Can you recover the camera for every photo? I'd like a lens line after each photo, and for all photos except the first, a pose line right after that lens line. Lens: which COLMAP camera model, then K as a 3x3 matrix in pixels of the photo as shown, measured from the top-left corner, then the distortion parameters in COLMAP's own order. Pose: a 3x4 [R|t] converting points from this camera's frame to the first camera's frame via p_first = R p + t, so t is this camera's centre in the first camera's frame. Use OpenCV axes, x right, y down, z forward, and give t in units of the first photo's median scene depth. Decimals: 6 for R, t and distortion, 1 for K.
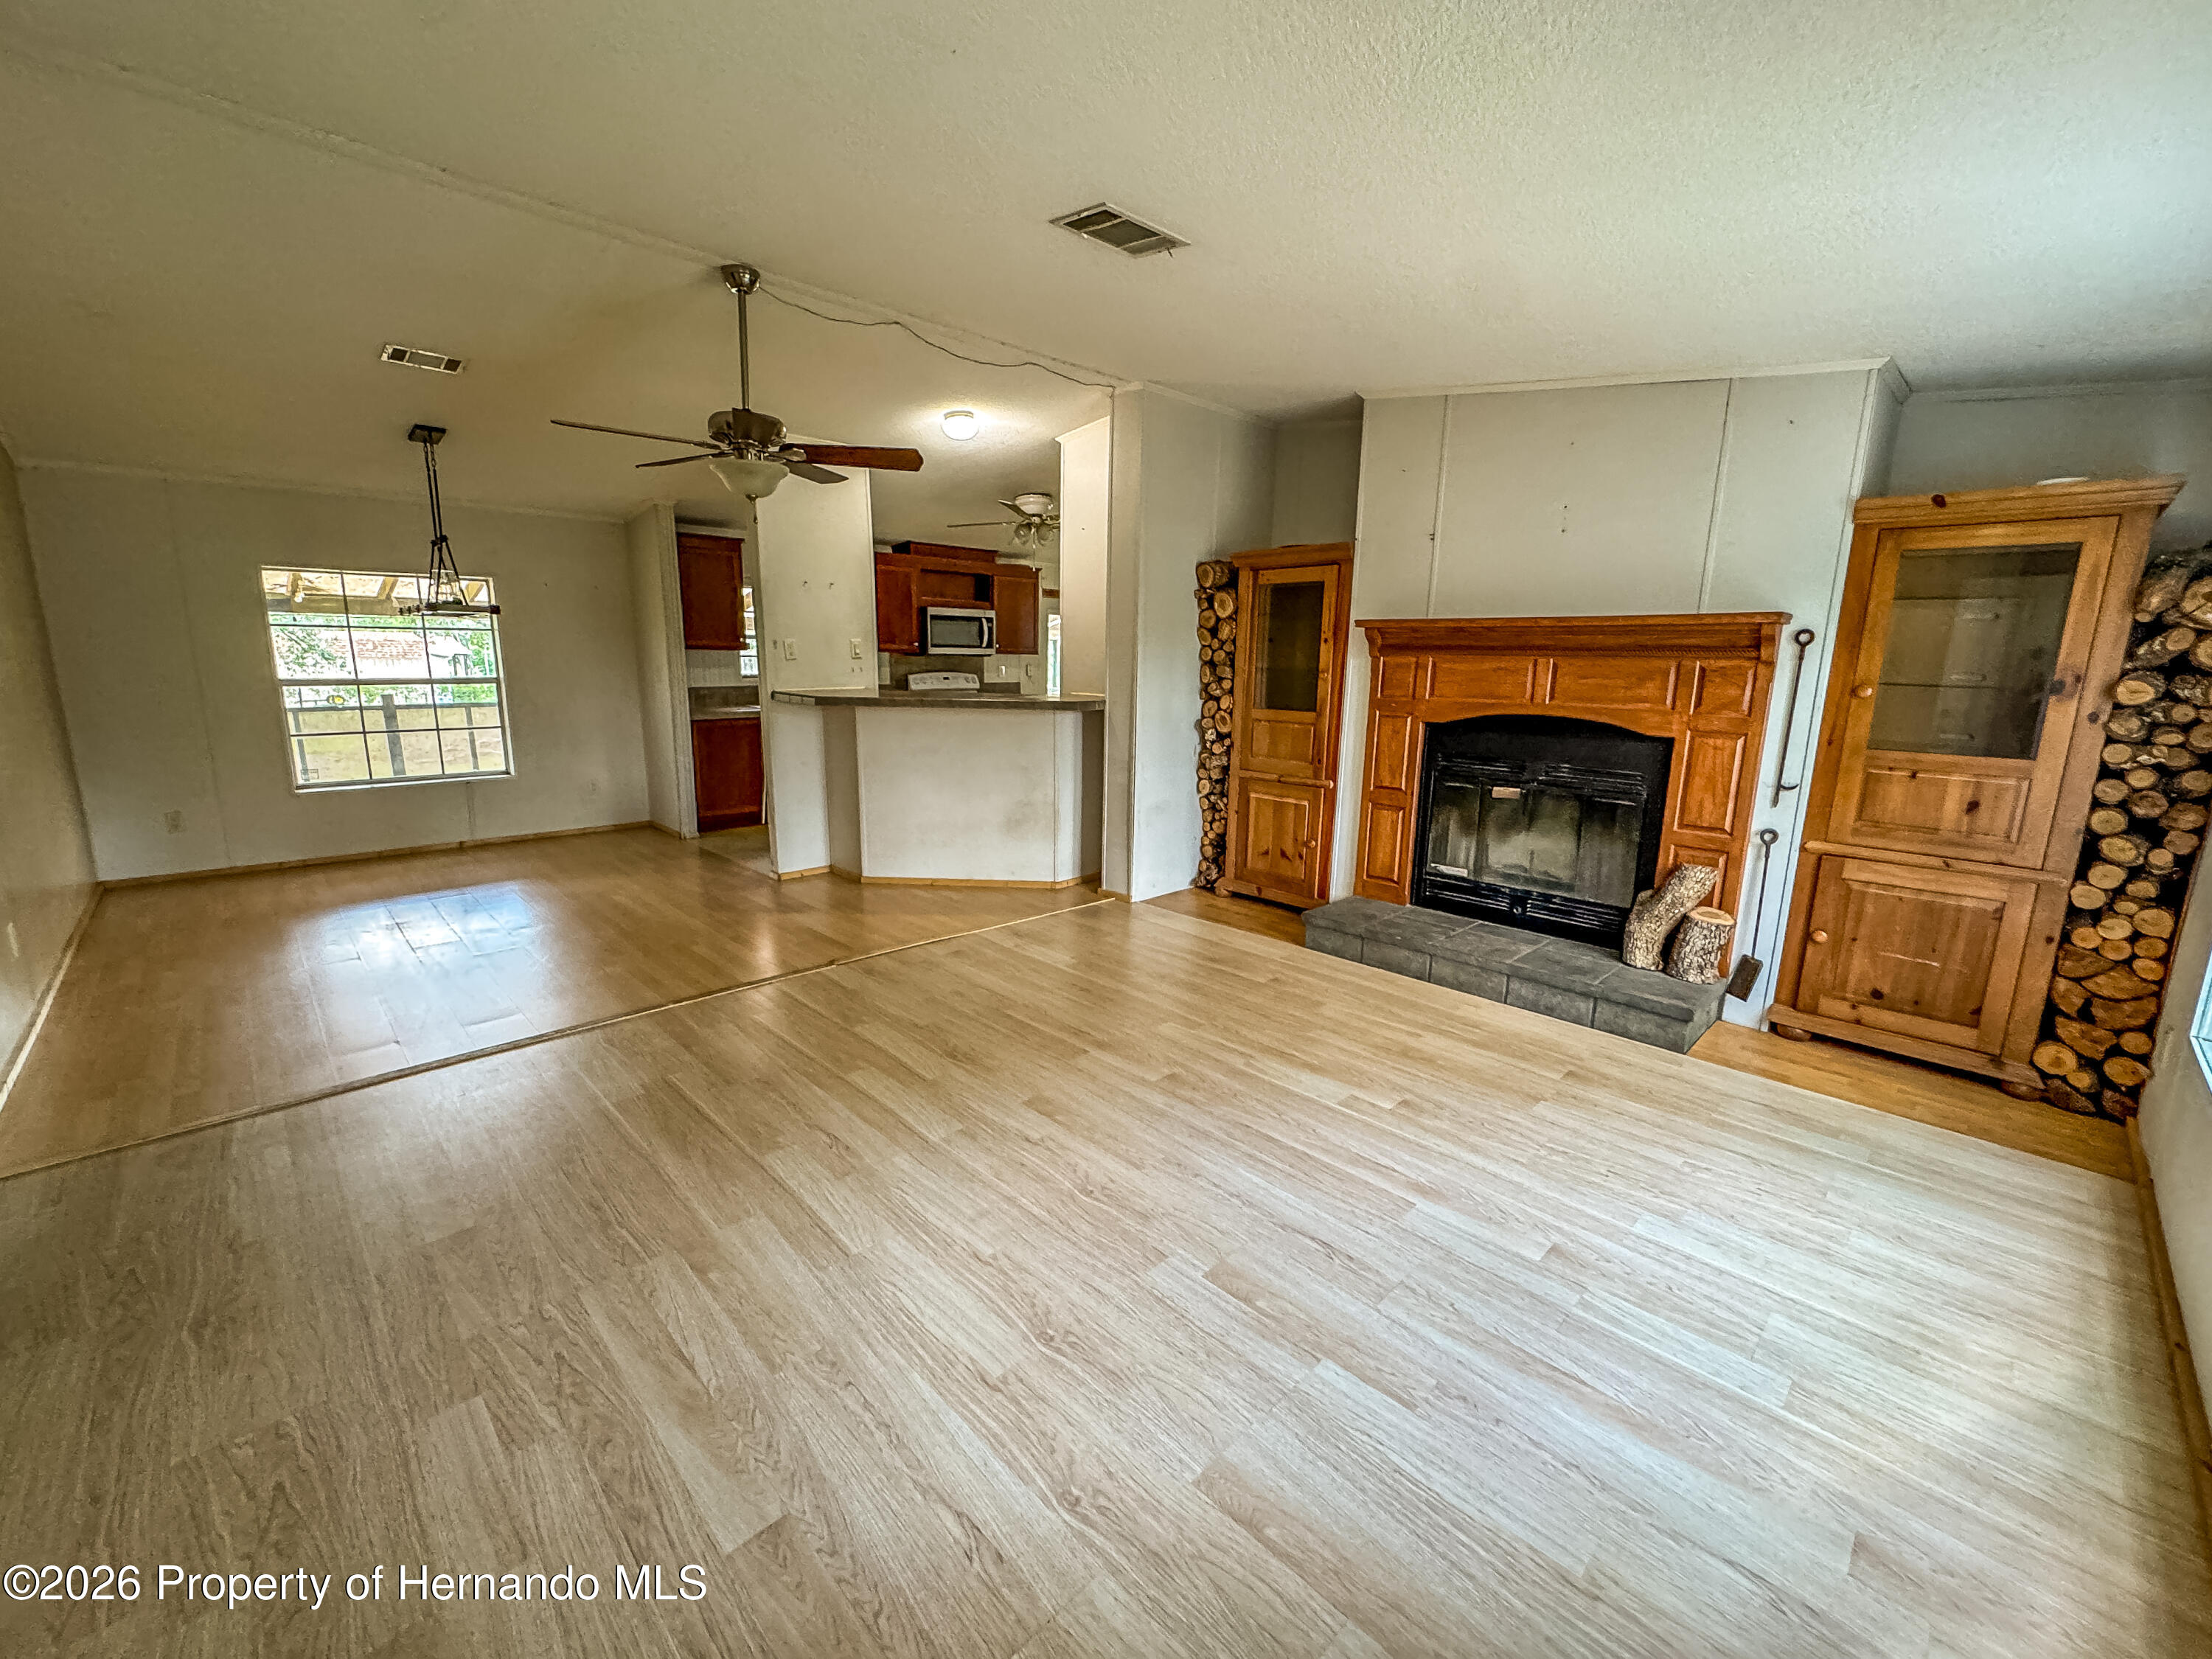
lens RADIAL K [[890.4, 0, 1106.0], [0, 890.4, 829.5], [0, 0, 1]] dist [-0.001515, -0.000131]
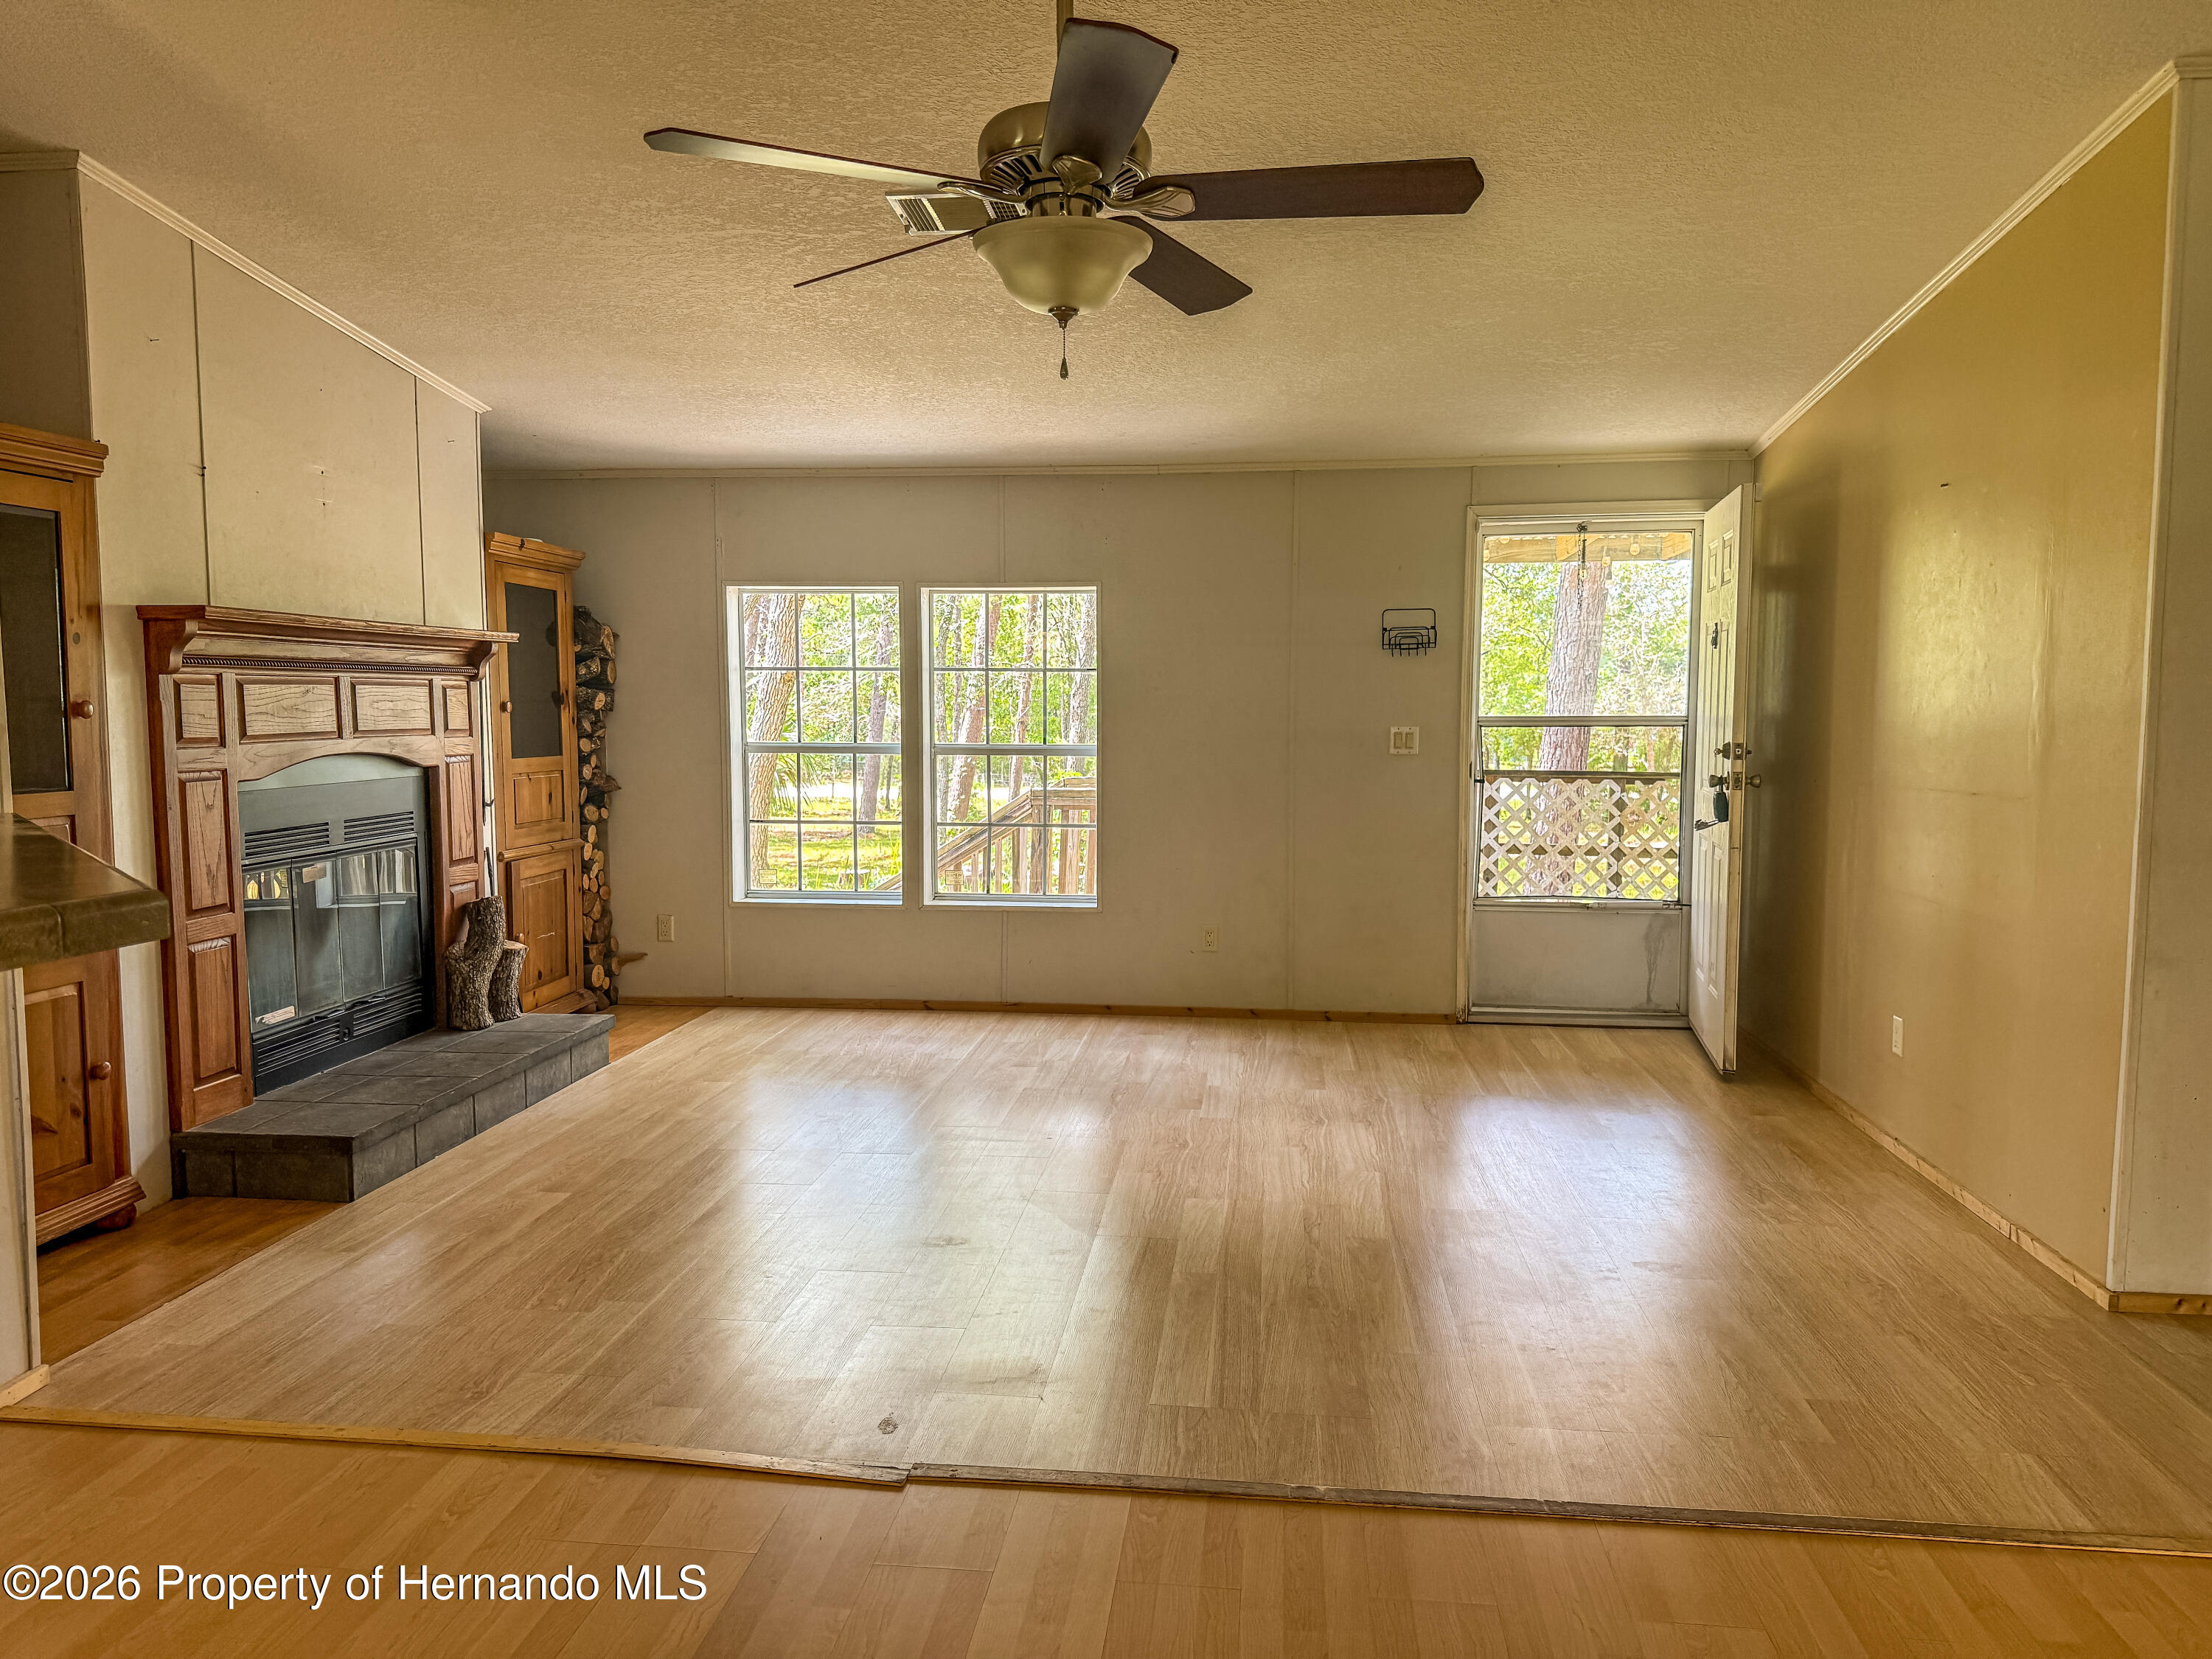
lens RADIAL K [[1538.5, 0, 1106.0], [0, 1538.5, 829.5], [0, 0, 1]] dist [0.058938, -0.124260]
pose [[-0.630415, -0.080724, 0.772050, -0.841821], [0.138569, 0.966901, 0.214245, -0.244431], [-0.763791, 0.242045, -0.598363, 1.253072]]
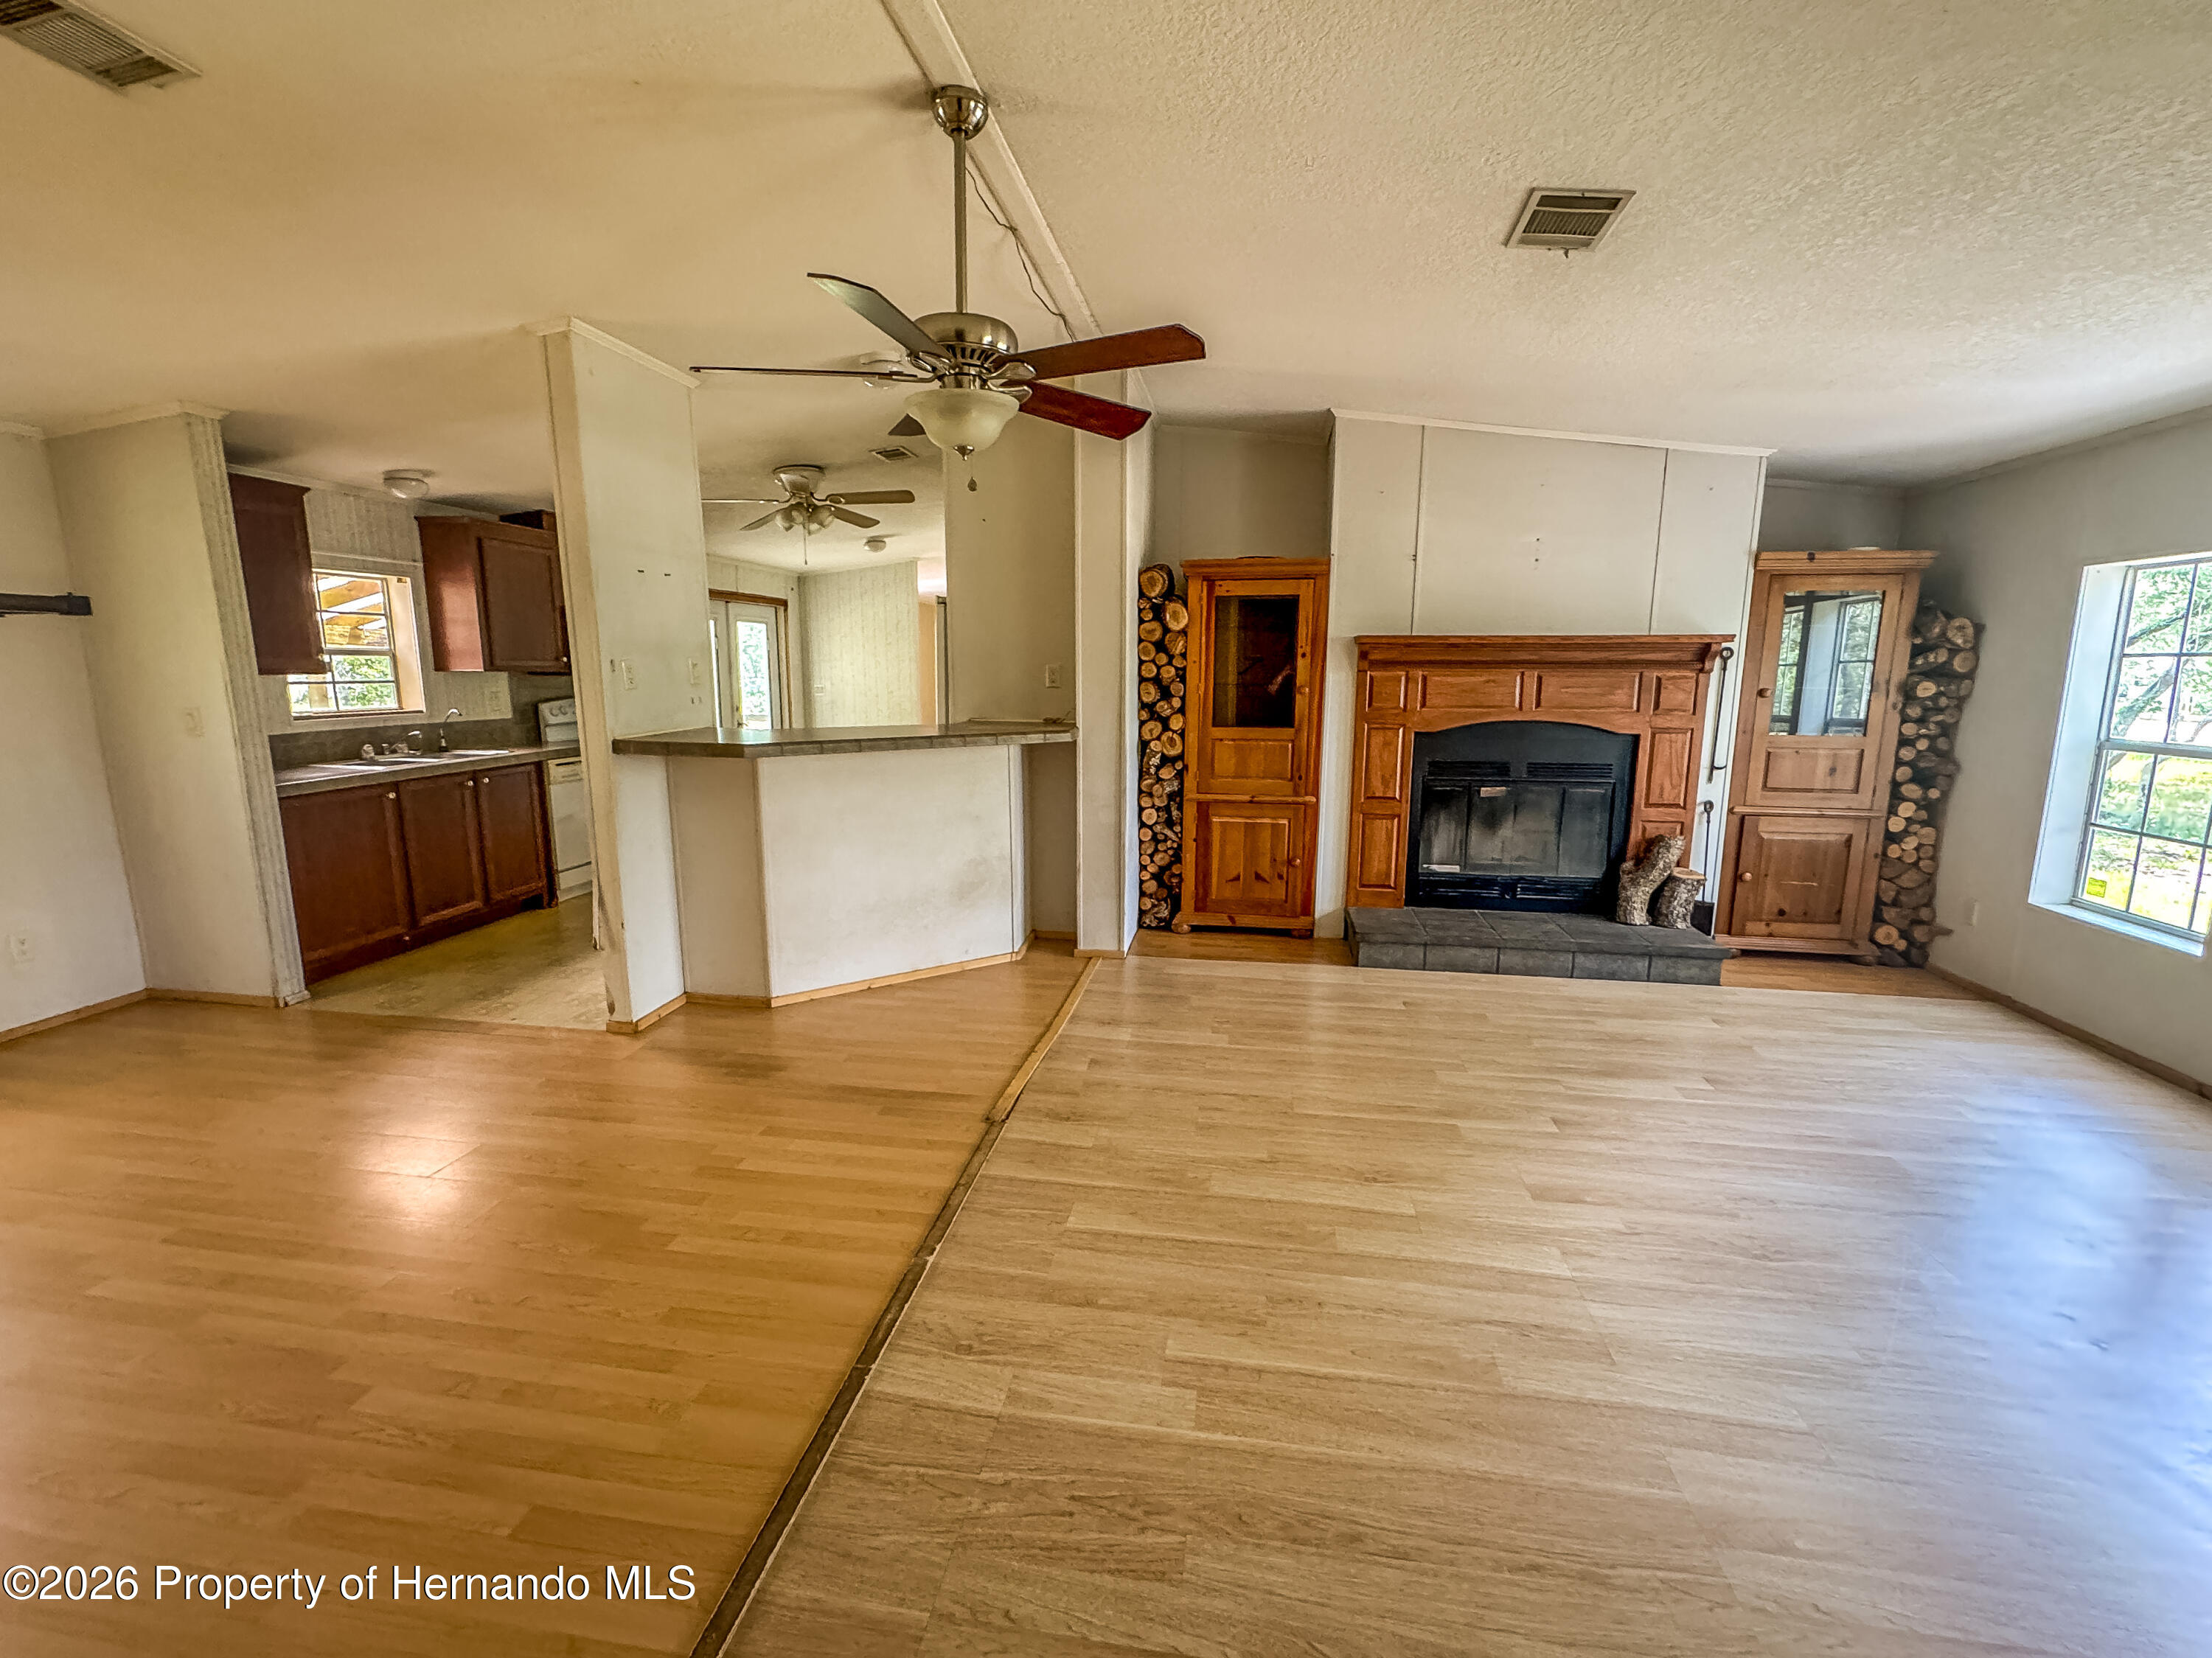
lens RADIAL K [[941.0, 0, 1106.0], [0, 941.0, 829.0], [0, 0, 1]] dist [0.000324, -0.000012]
pose [[0.805186, -0.115039, 0.581757, -0.636155], [0.123681, 0.992007, 0.024982, -0.085524], [-0.579981, 0.051837, 0.812979, 0.333004]]
